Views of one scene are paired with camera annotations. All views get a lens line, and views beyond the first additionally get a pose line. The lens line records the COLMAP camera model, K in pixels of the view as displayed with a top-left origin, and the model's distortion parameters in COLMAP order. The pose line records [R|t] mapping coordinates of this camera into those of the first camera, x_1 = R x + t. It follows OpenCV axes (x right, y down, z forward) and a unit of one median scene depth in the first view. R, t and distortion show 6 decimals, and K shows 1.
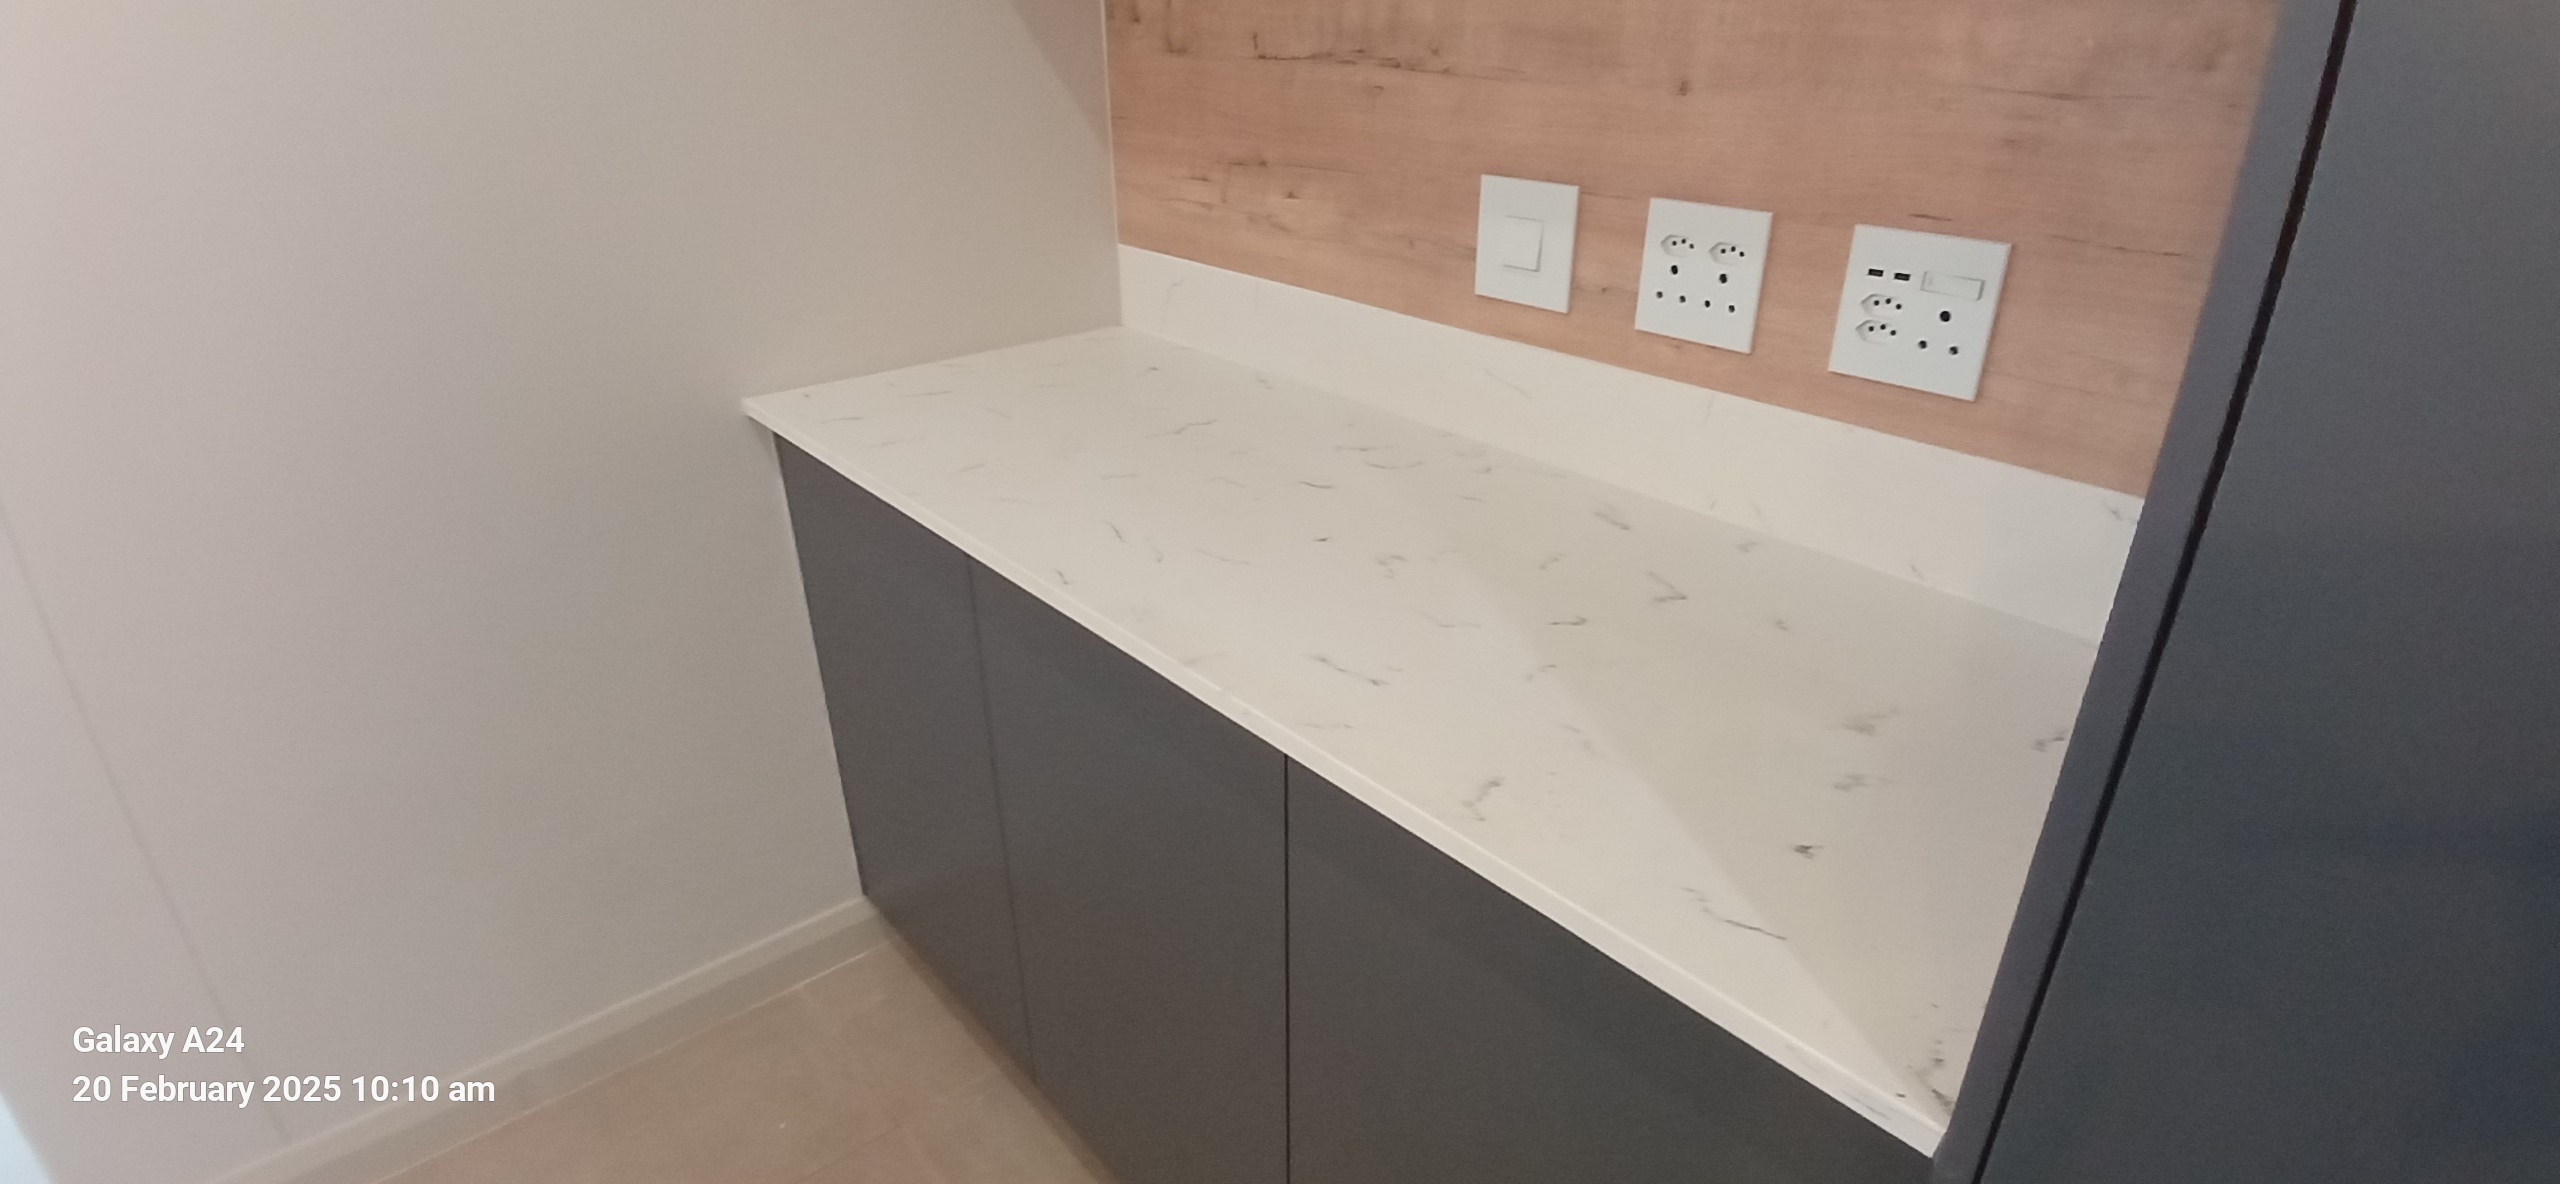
lens RADIAL K [[1273.9, 0, 1281.9], [0, 1273.9, 610.1], [0, 0, 1]] dist [0.043175, -0.071418]
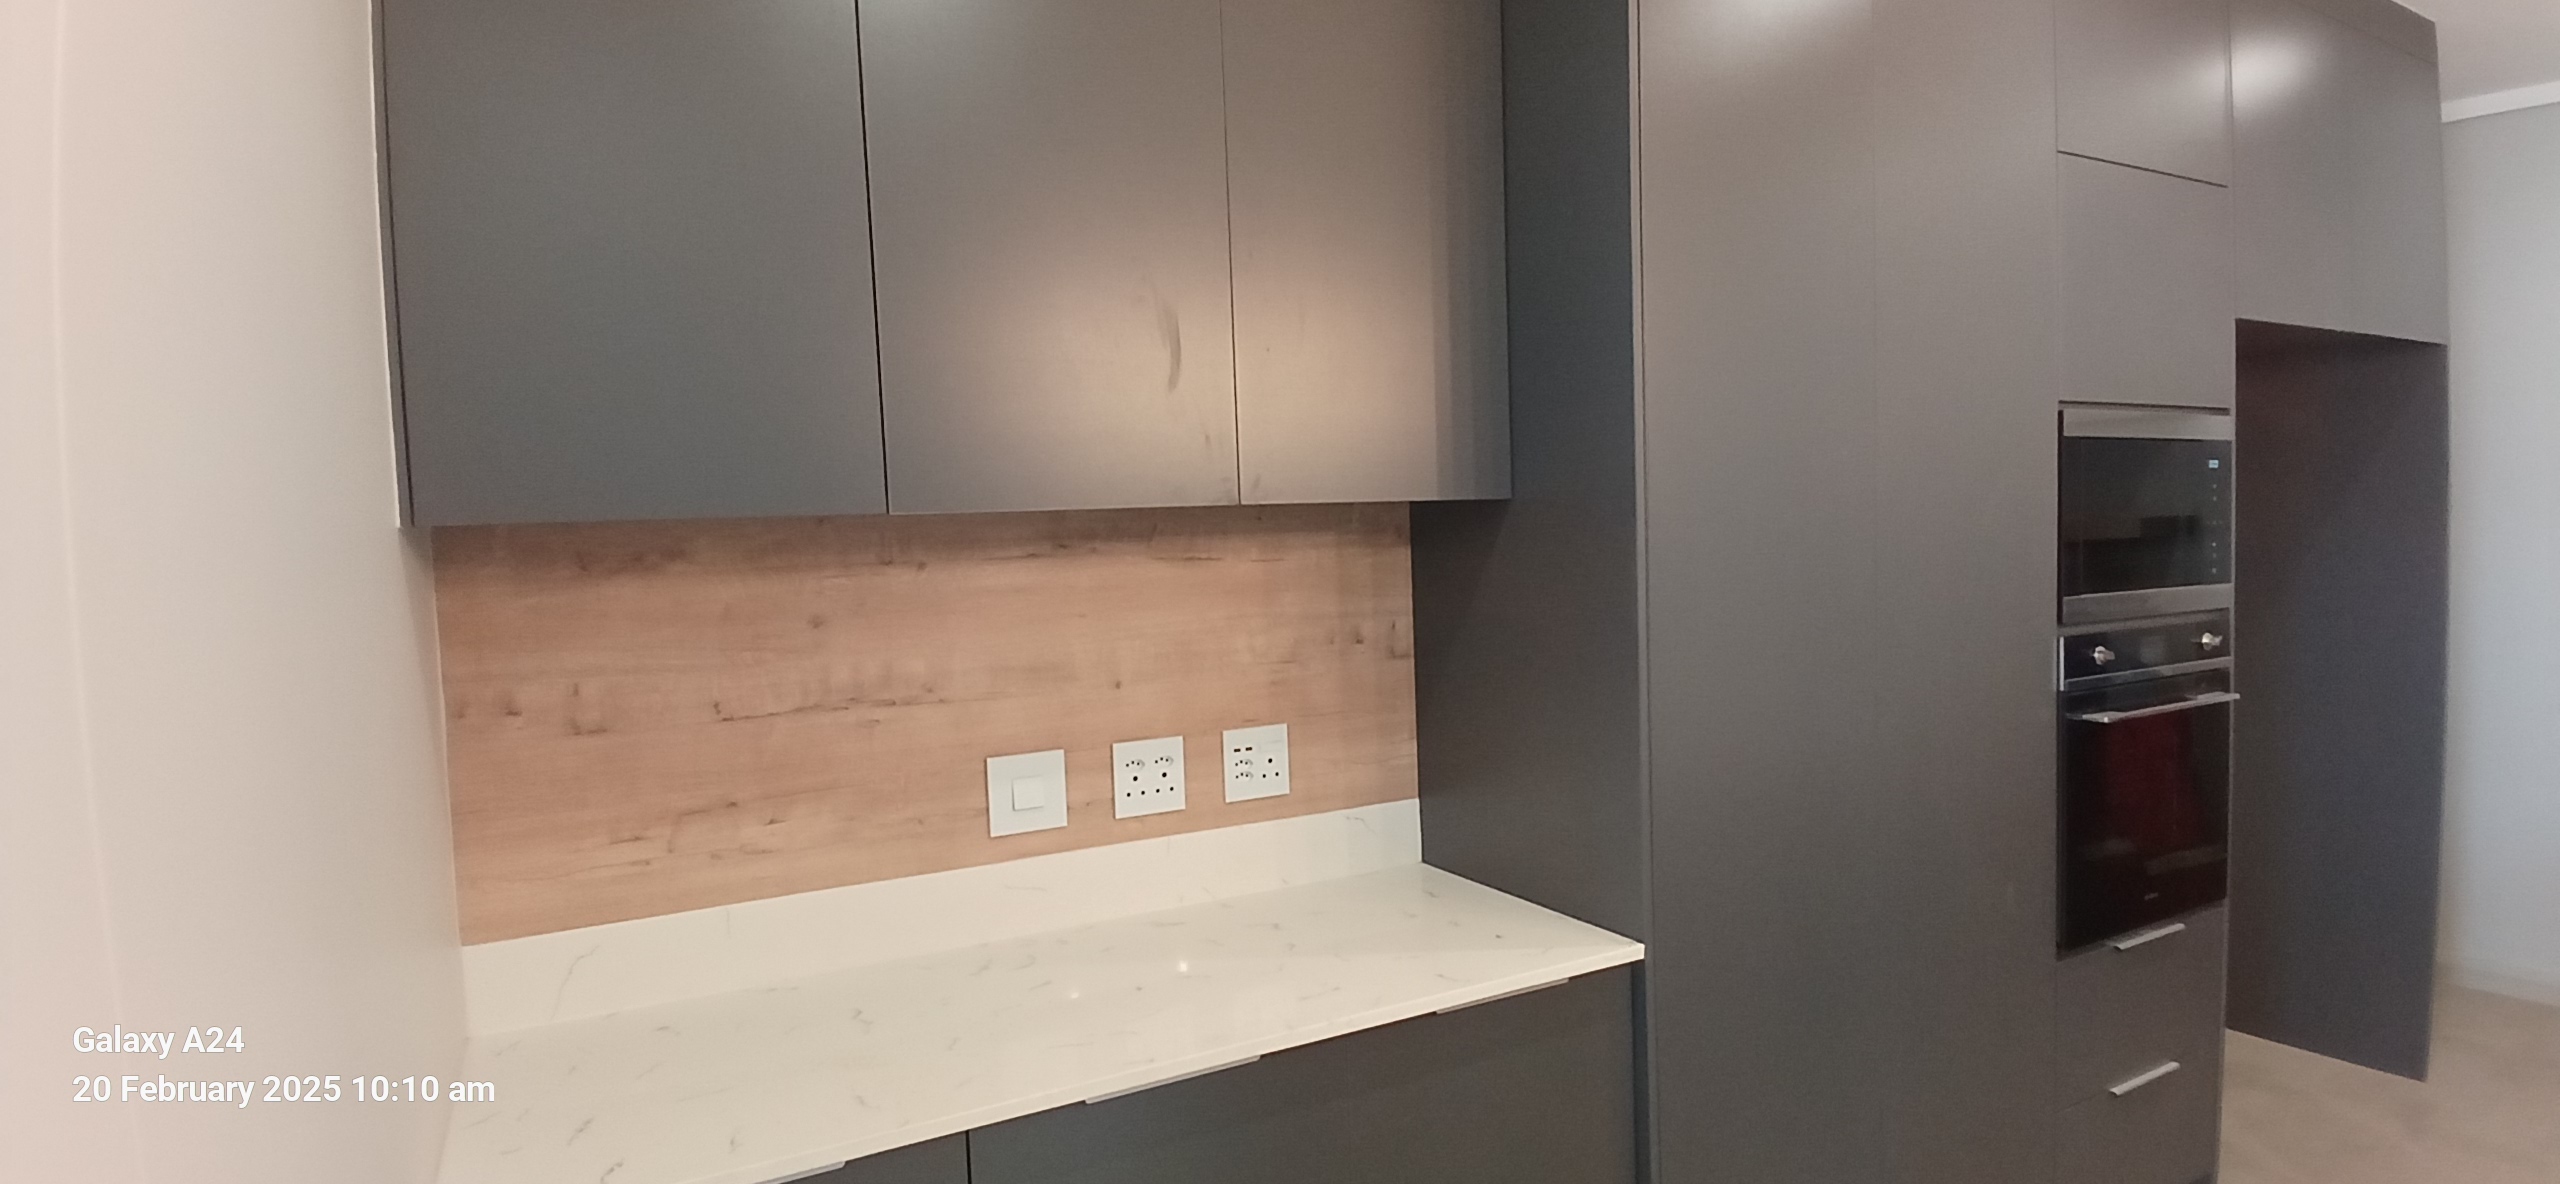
lens RADIAL K [[1273.9, 0, 1281.9], [0, 1273.9, 610.1], [0, 0, 1]] dist [0.043175, -0.071418]
pose [[0.218869, -0.060336, 0.973887, -1.259355], [0.467075, 0.882787, -0.050277, -0.271145], [-0.856702, 0.465882, 0.221396, 0.312814]]
